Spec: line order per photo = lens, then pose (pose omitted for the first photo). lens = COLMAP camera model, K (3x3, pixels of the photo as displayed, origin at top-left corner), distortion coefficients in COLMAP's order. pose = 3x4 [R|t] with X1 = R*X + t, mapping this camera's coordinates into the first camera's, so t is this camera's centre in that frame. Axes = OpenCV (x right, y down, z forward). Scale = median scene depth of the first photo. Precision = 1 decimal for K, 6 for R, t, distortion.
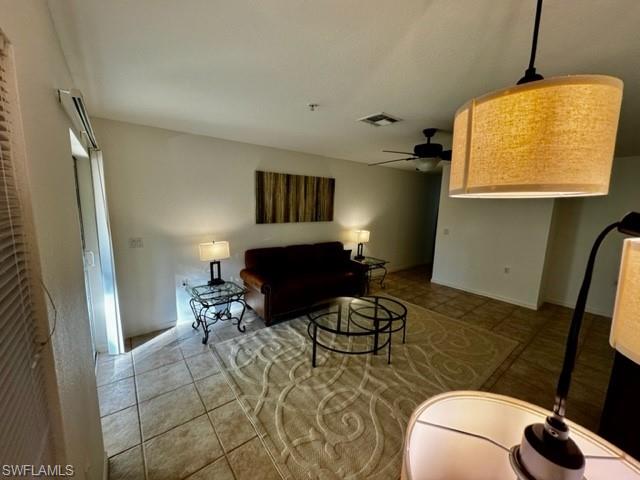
lens RADIAL K [[257.7, 0, 320.0], [0, 257.7, 240.0], [0, 0, 1]] dist [0.000338, -0.000031]
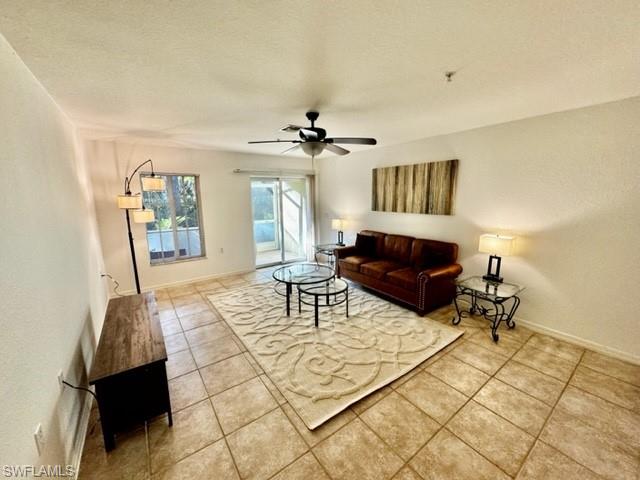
lens RADIAL K [[258.9, 0, 320.0], [0, 258.9, 240.0], [0, 0, 1]] dist [-0.000521, -0.000055]
pose [[-0.040662, 0.166029, -0.985282, 0.929323], [-0.122855, 0.977784, 0.169836, -0.094665], [0.991591, 0.127953, -0.019361, 0.700626]]
